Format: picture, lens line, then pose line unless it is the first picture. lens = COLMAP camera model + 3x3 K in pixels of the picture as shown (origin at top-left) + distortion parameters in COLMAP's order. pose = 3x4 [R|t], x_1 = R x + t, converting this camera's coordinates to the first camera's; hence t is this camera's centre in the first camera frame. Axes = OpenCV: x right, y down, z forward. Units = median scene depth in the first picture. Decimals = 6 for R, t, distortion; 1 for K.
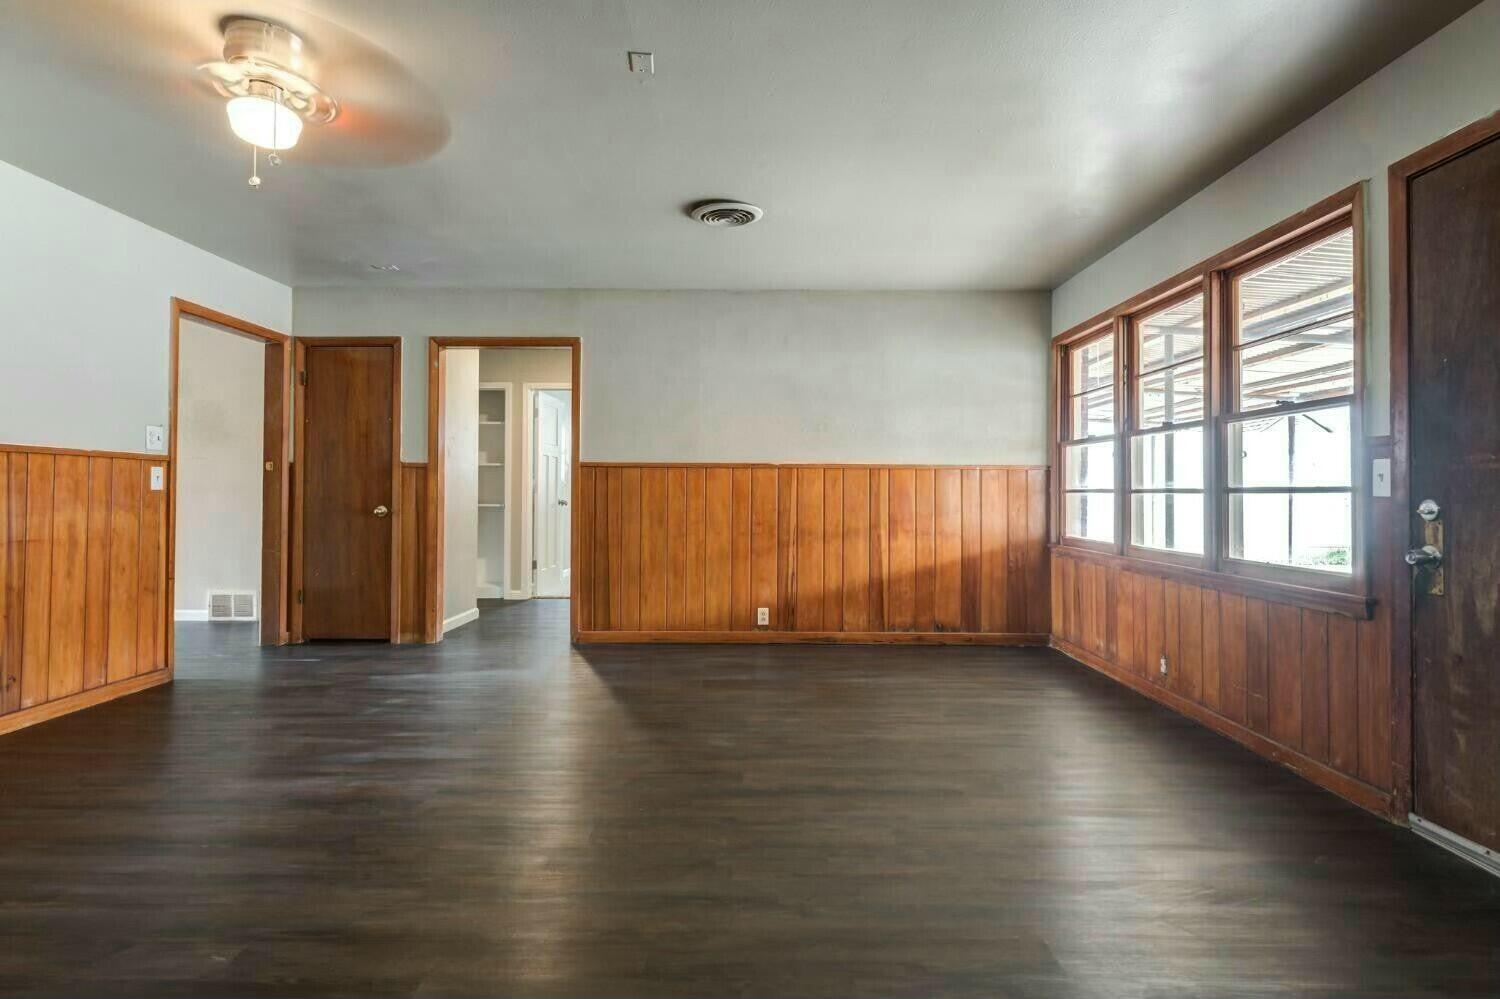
lens RADIAL K [[750.2, 0, 748.5], [0, 750.2, 482.5], [0, 0, 1]] dist [0.000187, -0.000417]
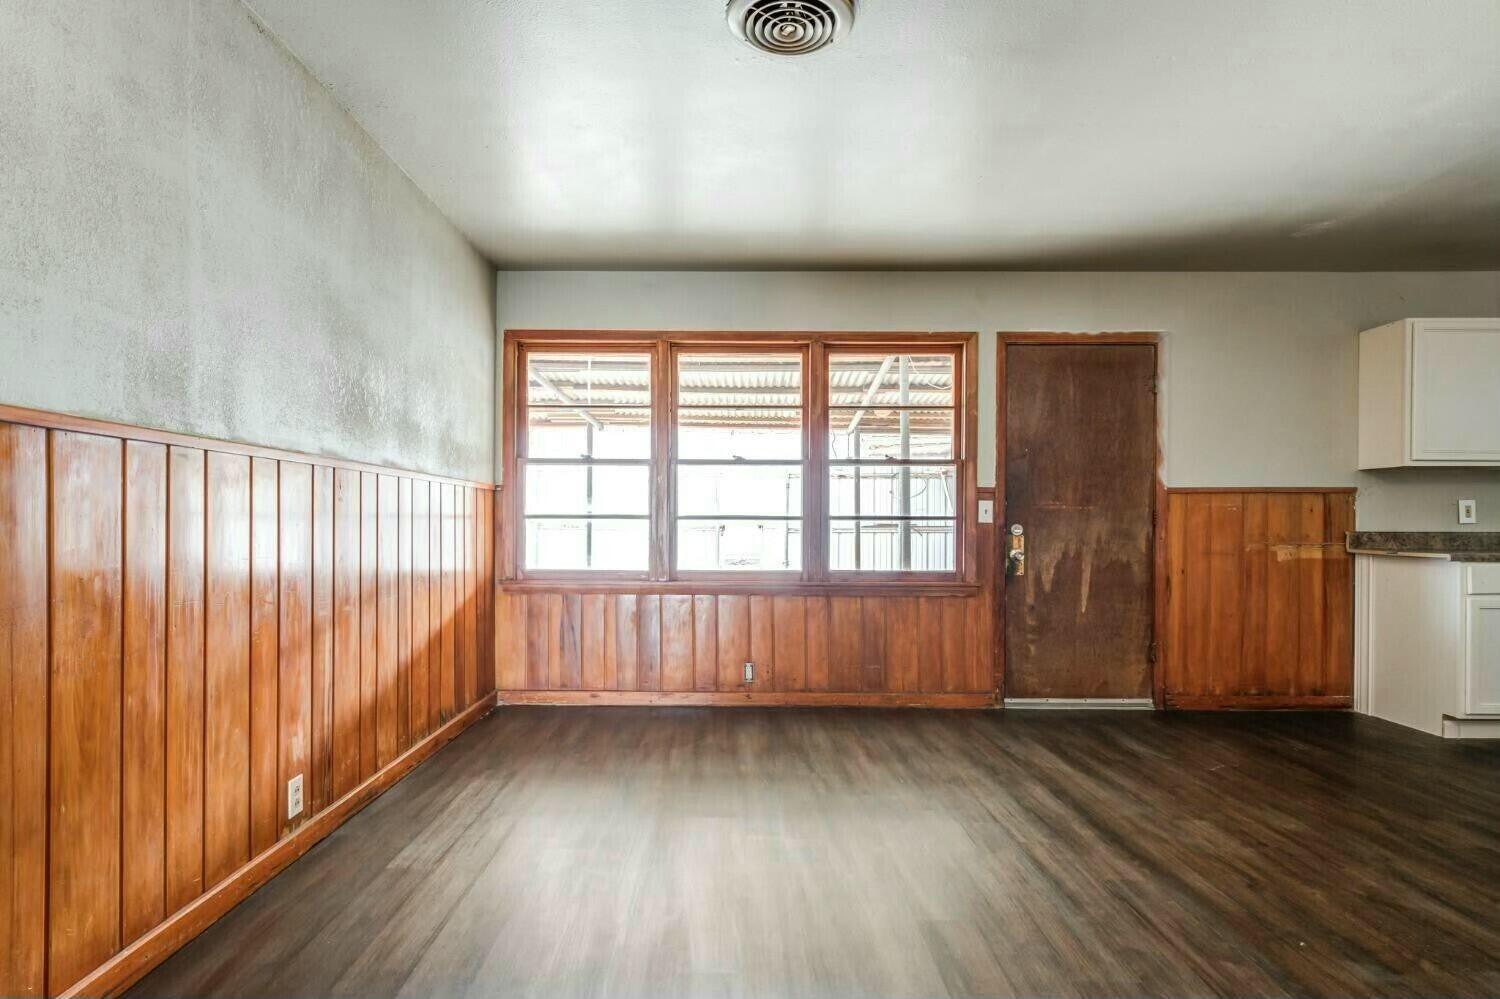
lens RADIAL K [[768.2, 0, 722.3], [0, 768.2, 527.3], [0, 0, 1]] dist [0.002335, 0.000074]
pose [[0.007617, -0.010977, 0.999911, -0.889078], [-0.019071, 0.999756, 0.011121, 0.020482], [-0.999789, -0.019154, 0.007406, 1.543053]]
